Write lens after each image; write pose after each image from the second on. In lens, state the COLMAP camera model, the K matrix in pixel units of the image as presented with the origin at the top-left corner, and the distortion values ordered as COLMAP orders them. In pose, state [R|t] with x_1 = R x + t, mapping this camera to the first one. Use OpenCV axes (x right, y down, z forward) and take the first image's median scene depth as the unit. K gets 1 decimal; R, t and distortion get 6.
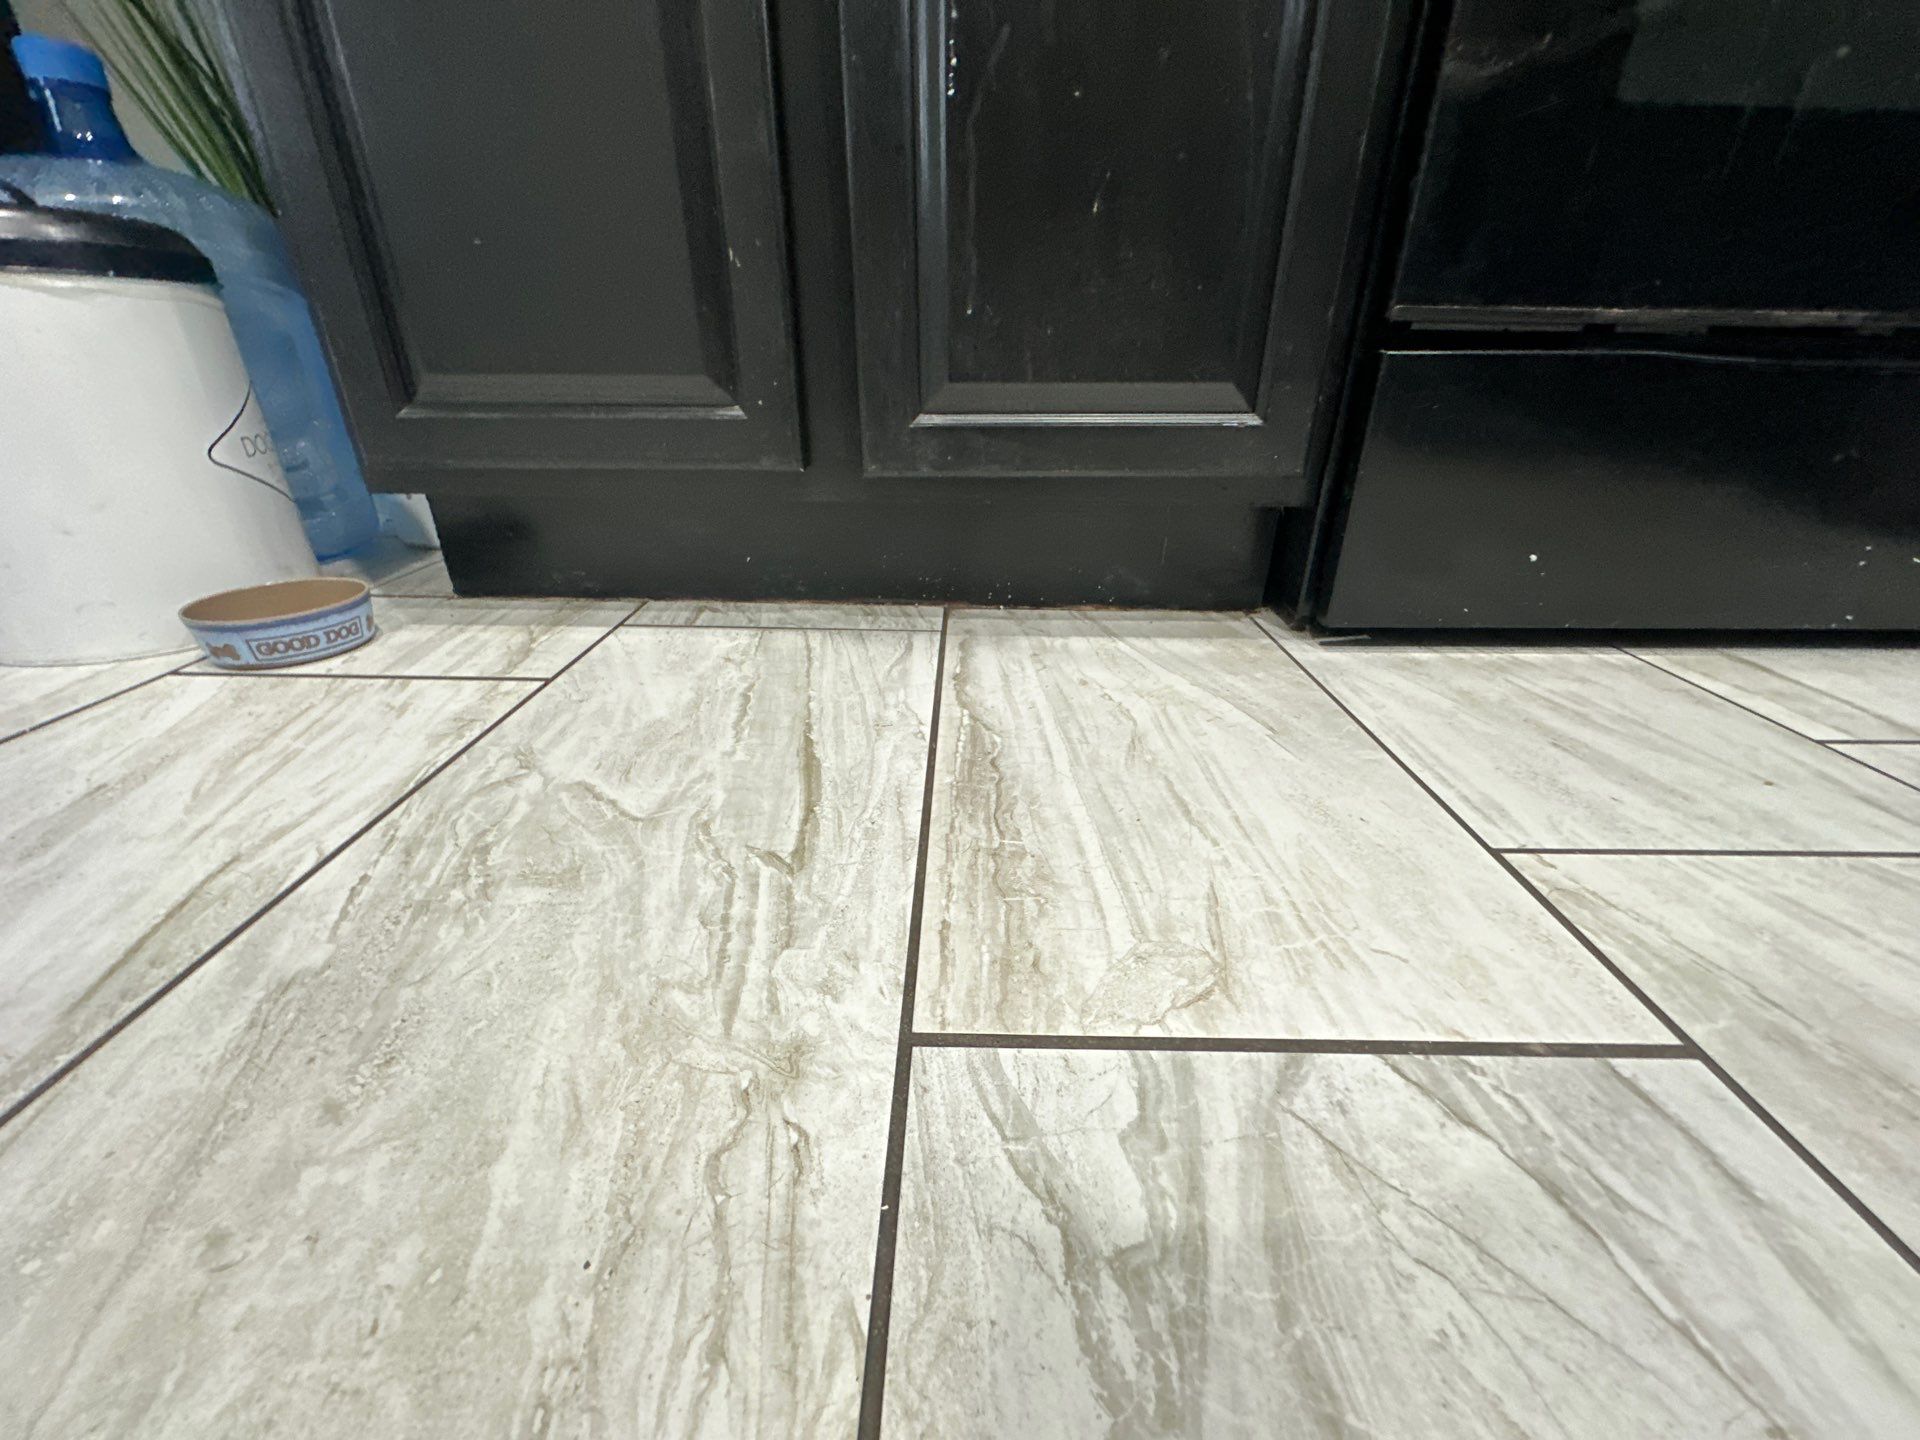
lens RADIAL K [[763.9, 0, 962.4], [0, 763.9, 721.7], [0, 0, 1]] dist [-0.001984, 0.000015]
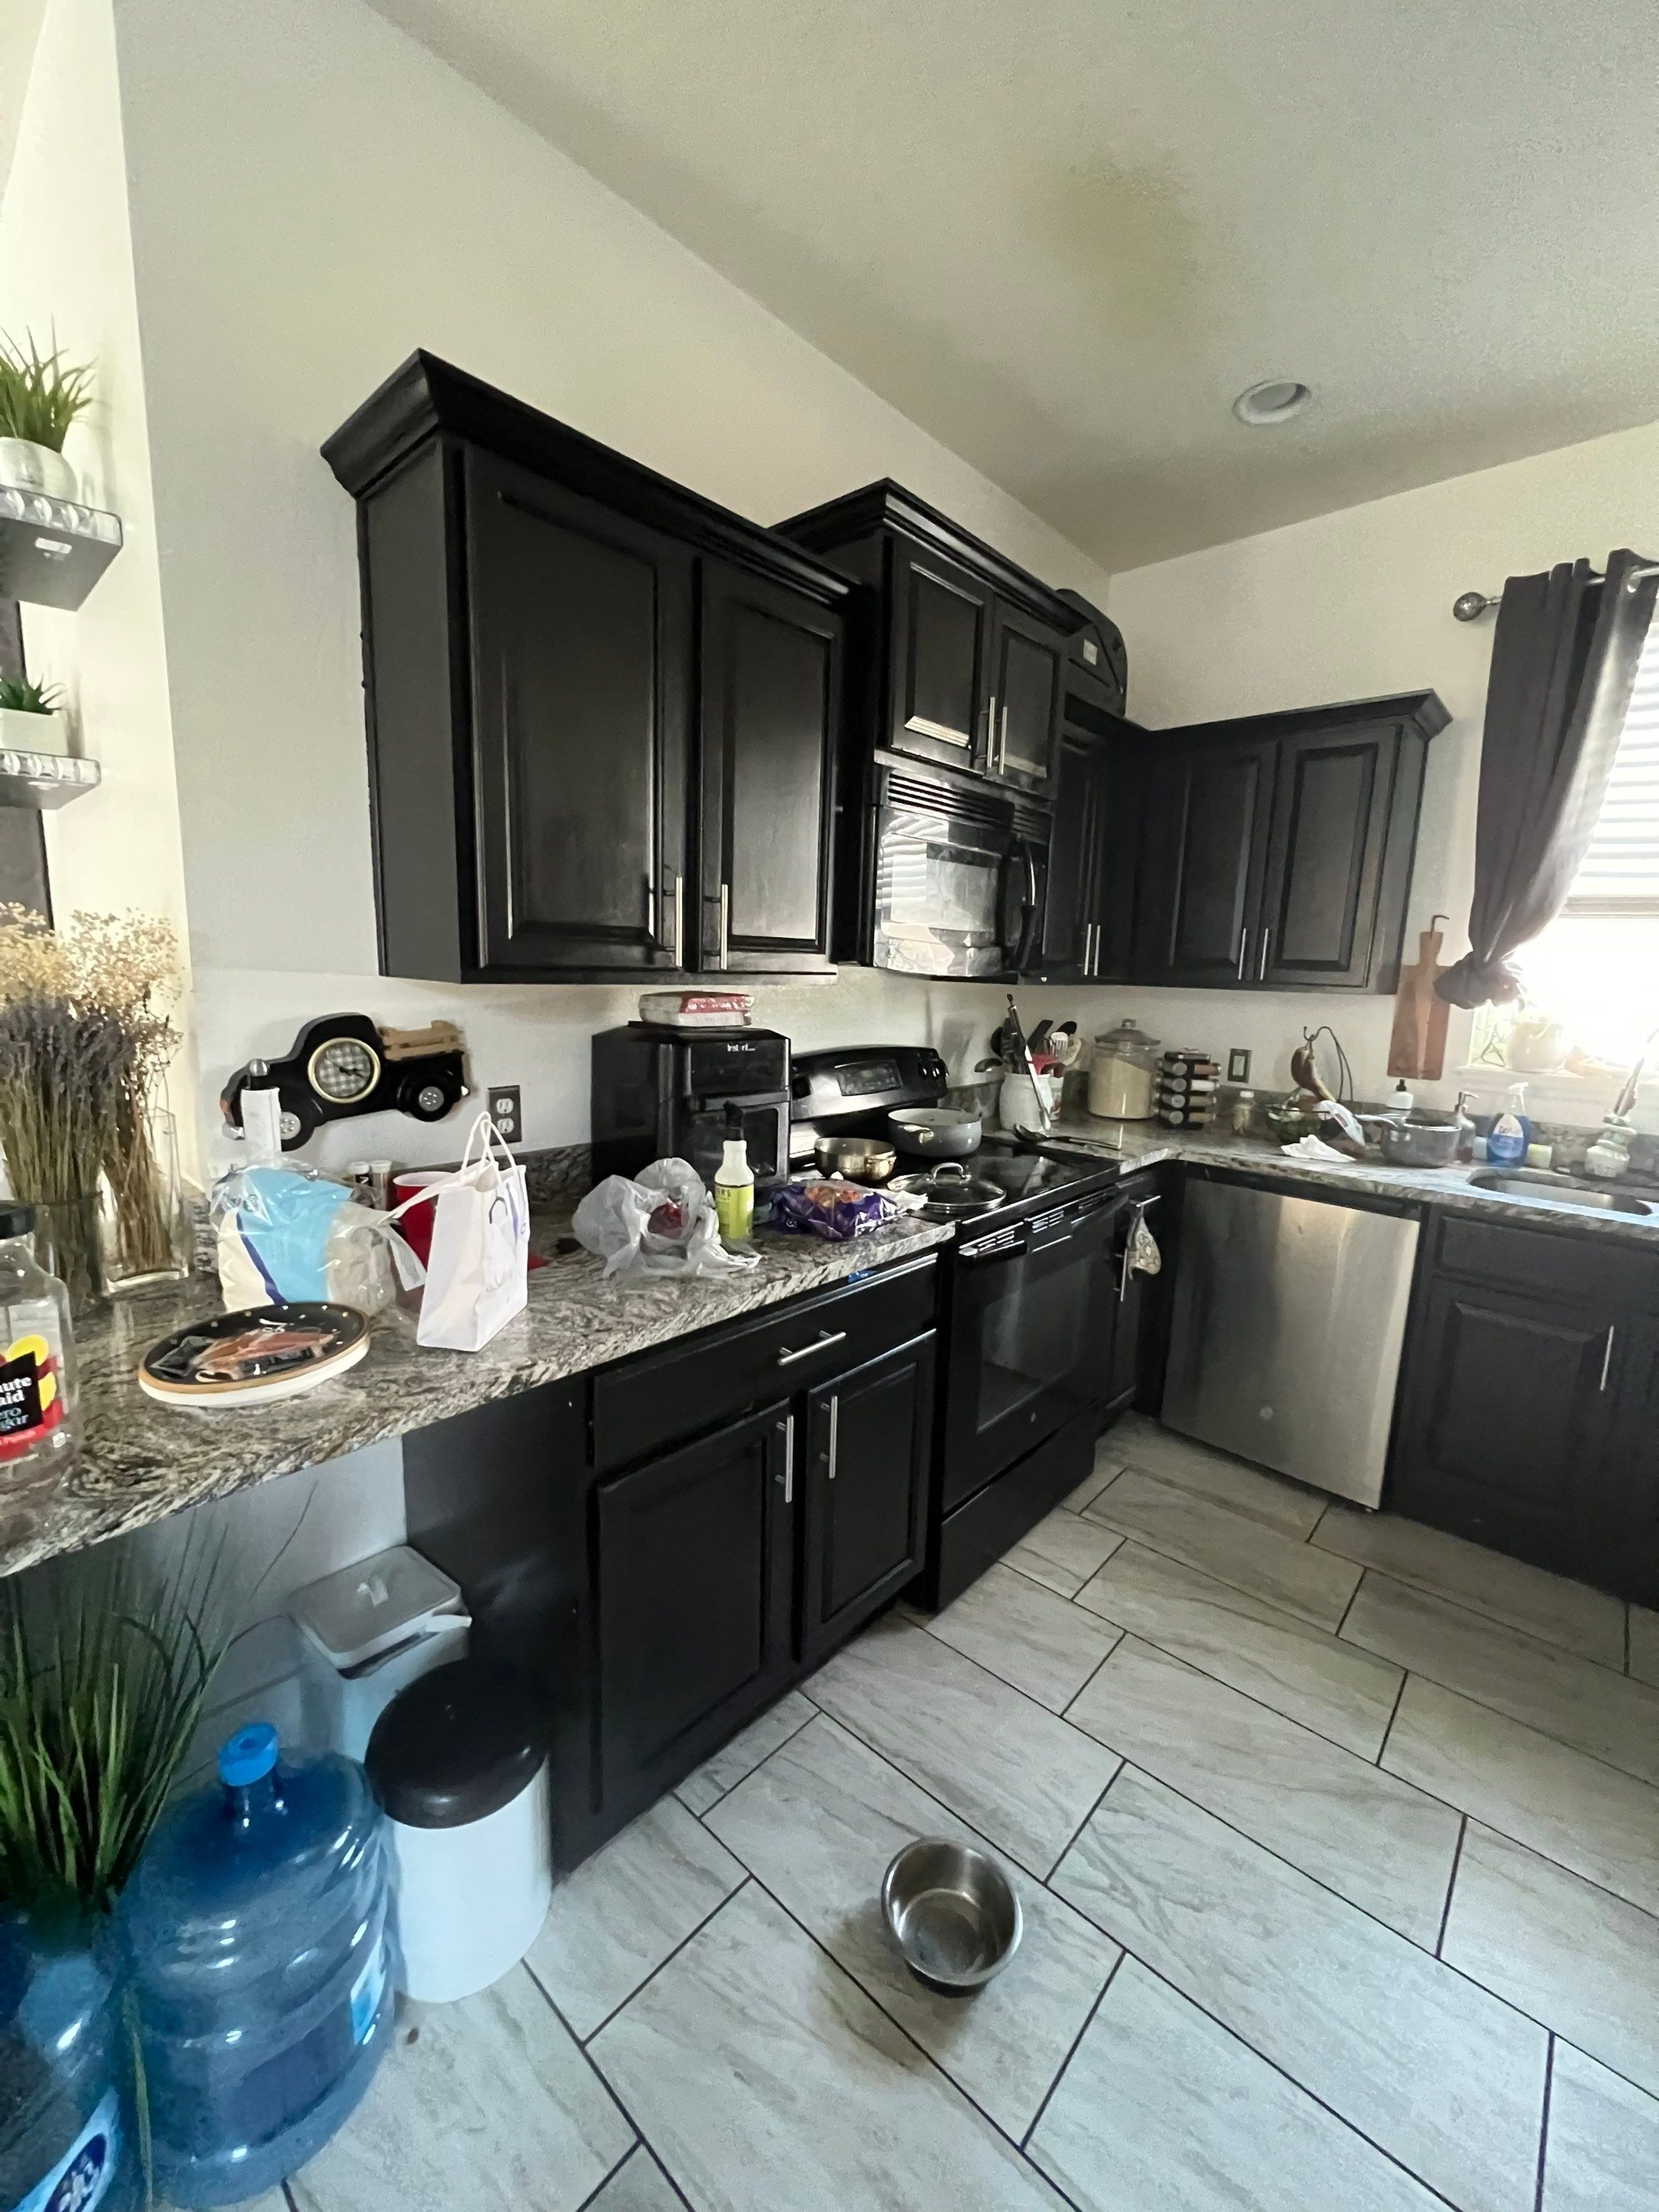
lens RADIAL K [[880.1, 0, 828.9], [0, 880.1, 1104.1], [0, 0, 1]] dist [-0.001984, 0.000015]
pose [[0.662722, -0.105701, 0.741369, -4.259359], [0.305918, 0.941829, -0.139183, -3.525300], [-0.683531, 0.319038, 0.656506, -2.881922]]
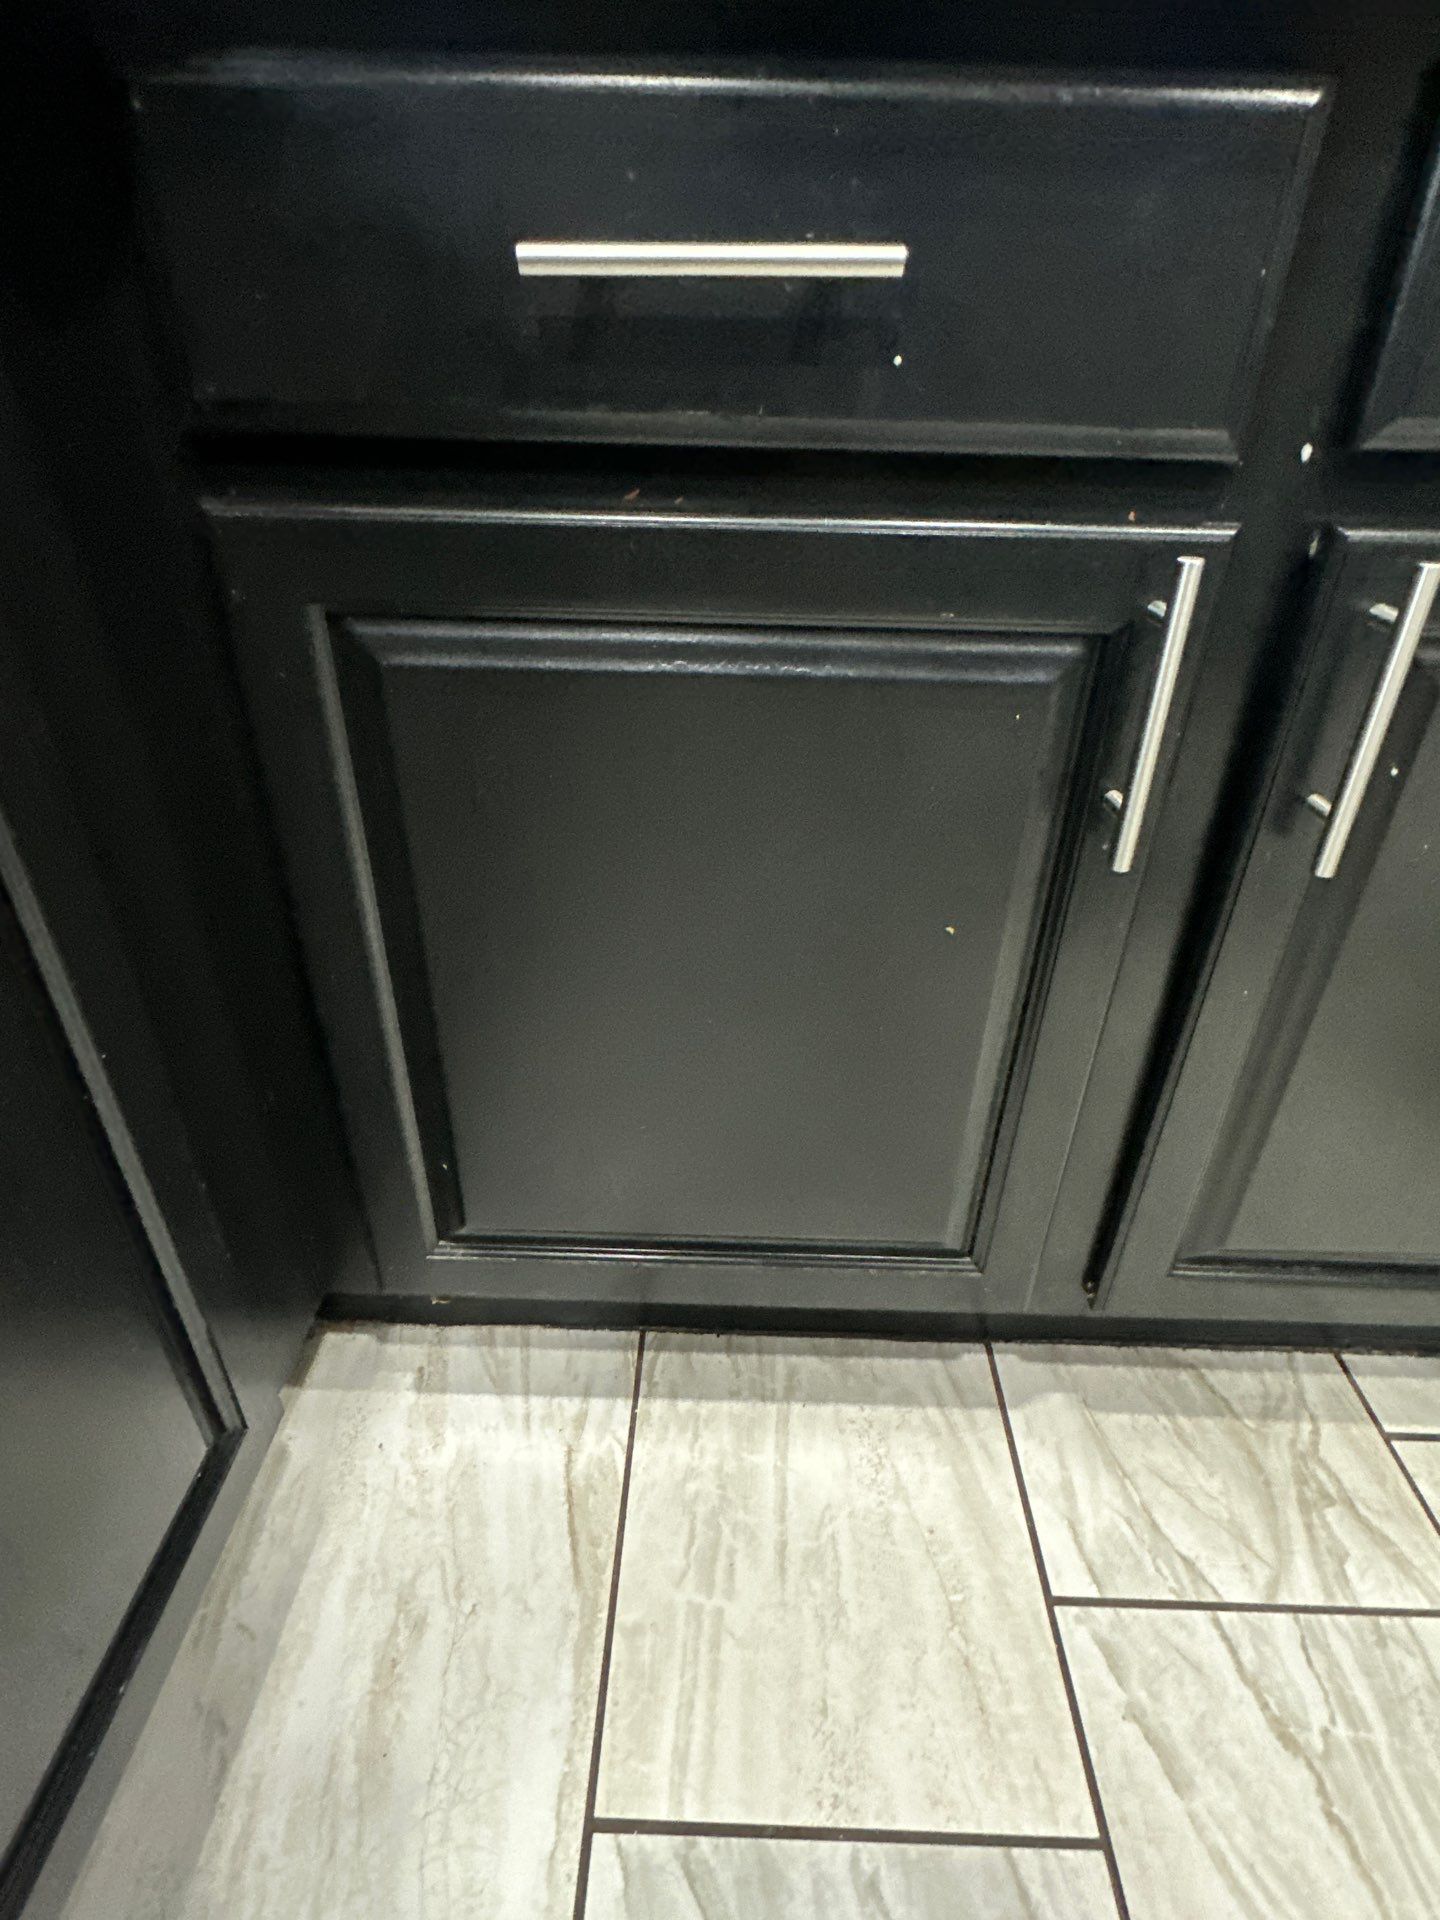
lens RADIAL K [[996.9, 0, 720.0], [0, 996.9, 960.0], [0, 0, 1]] dist [-0.001733, -0.000437]
pose [[-0.999621, -0.027324, 0.003285, 1.955977], [-0.011944, 0.538250, 0.842700, -2.619630], [-0.024794, 0.842342, -0.538373, 1.109672]]
